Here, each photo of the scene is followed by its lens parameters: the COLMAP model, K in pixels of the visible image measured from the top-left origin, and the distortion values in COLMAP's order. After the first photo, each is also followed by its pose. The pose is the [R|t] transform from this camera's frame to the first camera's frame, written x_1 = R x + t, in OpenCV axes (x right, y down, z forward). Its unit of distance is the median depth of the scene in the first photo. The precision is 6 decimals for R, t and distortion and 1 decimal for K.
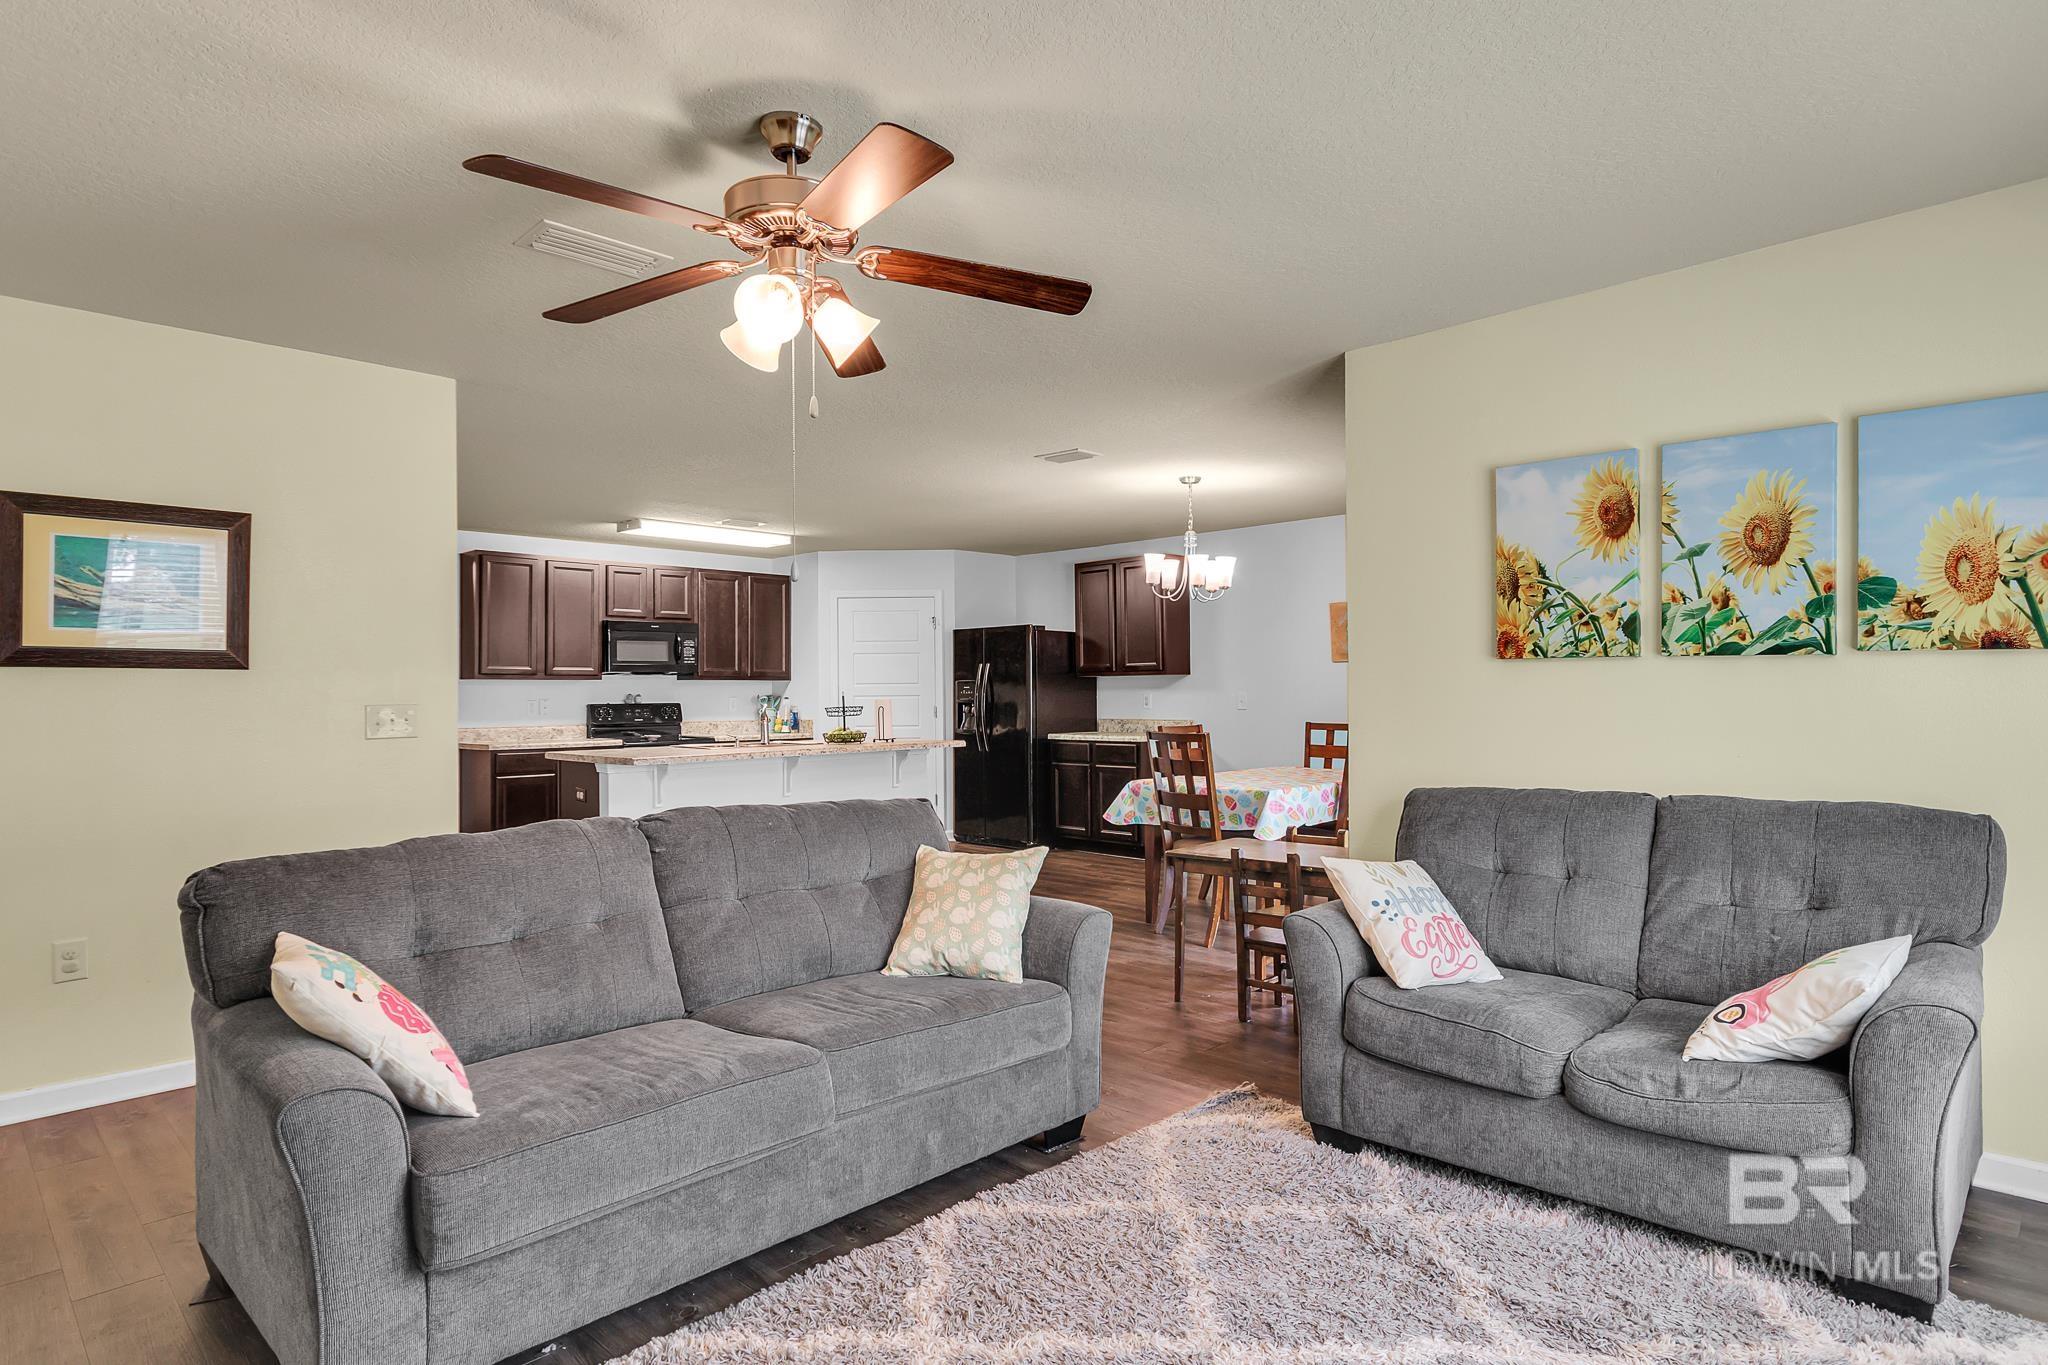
lens RADIAL K [[1121.2, 0, 1048.9], [0, 1121.2, 677.1], [0, 0, 1]] dist [0.001309, 0.000217]
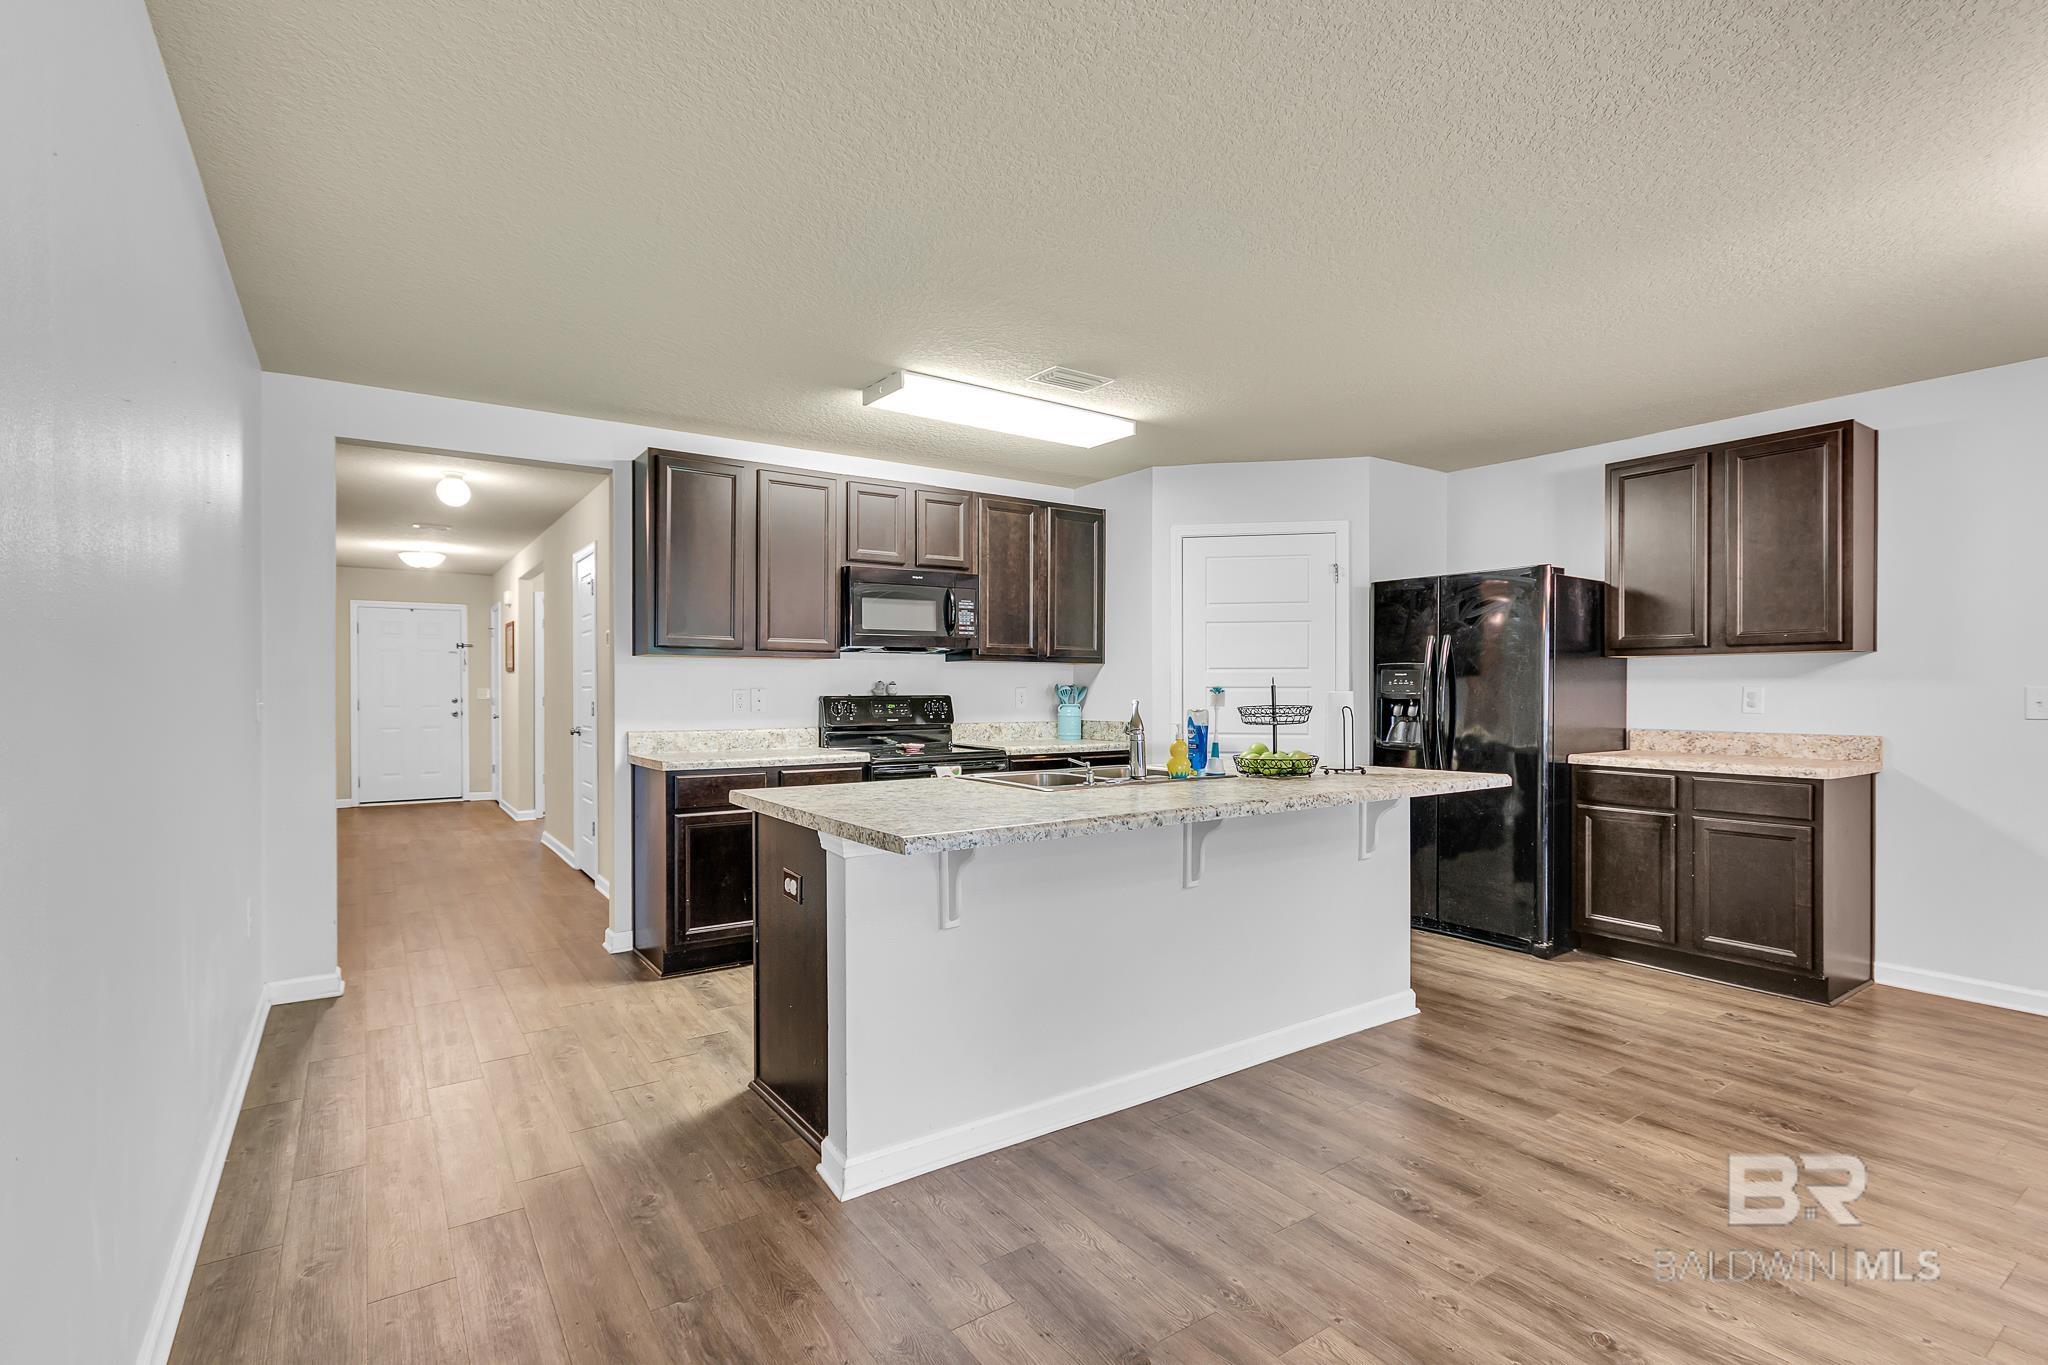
lens RADIAL K [[952.7, 0, 1024.0], [0, 952.7, 682.5], [0, 0, 1]] dist [-0.000937, 0.000024]
pose [[0.980535, 0.007153, -0.196216, -0.177948], [-0.005194, 0.999931, 0.010496, 0.009355], [0.196277, -0.009272, 0.980505, 0.459577]]
